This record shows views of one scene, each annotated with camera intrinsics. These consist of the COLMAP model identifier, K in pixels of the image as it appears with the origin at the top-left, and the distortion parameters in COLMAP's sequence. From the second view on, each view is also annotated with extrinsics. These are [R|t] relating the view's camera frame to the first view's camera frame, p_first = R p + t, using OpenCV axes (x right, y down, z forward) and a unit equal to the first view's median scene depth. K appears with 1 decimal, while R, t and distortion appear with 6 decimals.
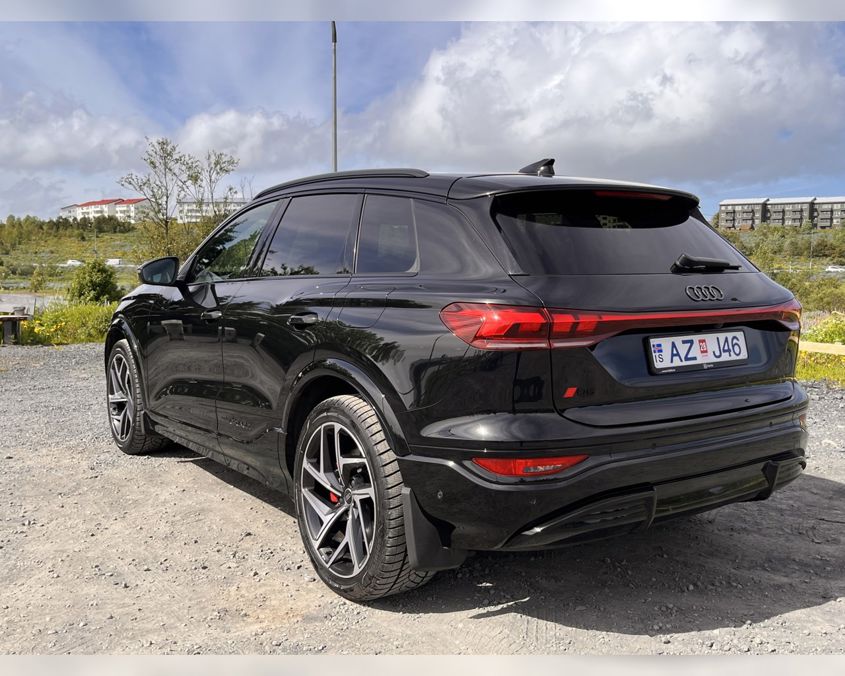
lens RADIAL K [[853.8, 0, 418.8], [0, 853.8, 371.1], [0, 0, 1]] dist [0.015356, 0.012361]
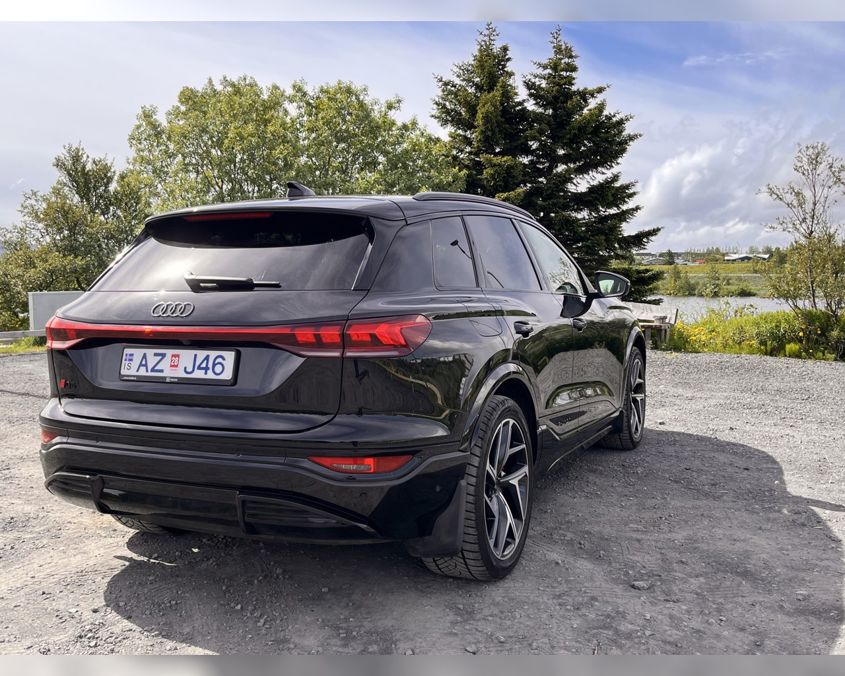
lens RADIAL K [[853.8, 0, 418.8], [0, 853.8, 371.1], [0, 0, 1]] dist [0.015356, 0.012361]
pose [[0.493348, 0.087166, -0.865453, 1.351712], [-0.097675, 0.994225, 0.044456, -0.089824], [0.864330, 0.062601, 0.499013, 0.717067]]
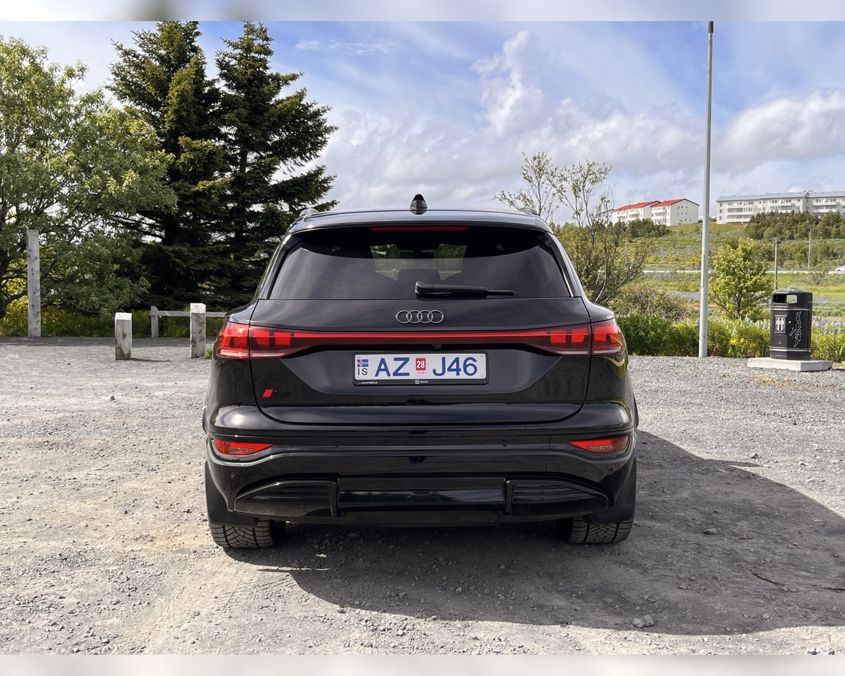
lens RADIAL K [[940.3, 0, 433.6], [0, 940.3, 365.7], [0, 0, 1]] dist [0.121440, -0.332356]
pose [[0.829426, 0.052727, -0.556122, 1.010251], [-0.064925, 0.997888, -0.002220, -0.024678], [0.554831, 0.037948, 0.831097, -0.022349]]
